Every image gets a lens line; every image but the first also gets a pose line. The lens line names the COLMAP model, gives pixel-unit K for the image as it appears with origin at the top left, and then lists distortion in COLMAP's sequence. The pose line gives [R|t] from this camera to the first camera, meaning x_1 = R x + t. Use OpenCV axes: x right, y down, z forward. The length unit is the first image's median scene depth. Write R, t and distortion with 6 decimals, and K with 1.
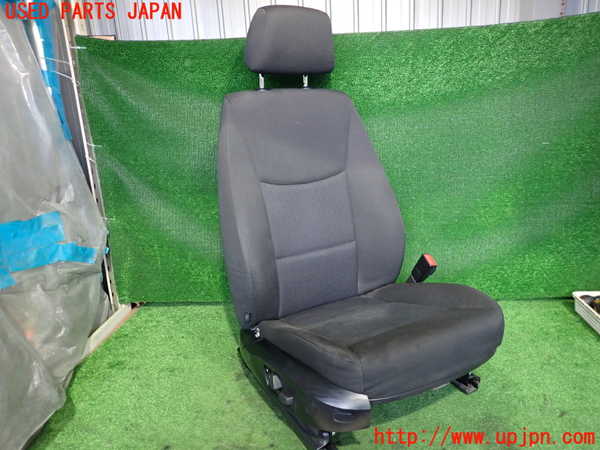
lens RADIAL K [[440.3, 0, 295.2], [0, 440.3, 222.8], [0, 0, 1]] dist [0.010278, 0.008548]
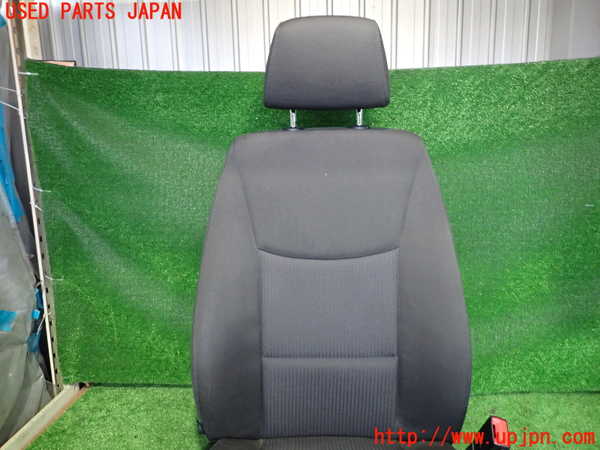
lens RADIAL K [[440.3, 0, 297.0], [0, 440.3, 224.5], [0, 0, 1]] dist [0.010278, 0.008548]
pose [[0.999447, 0.030152, 0.013995, 0.009166], [-0.028845, 0.995902, -0.085714, -0.054596], [-0.016522, 0.085263, 0.996221, 0.178014]]
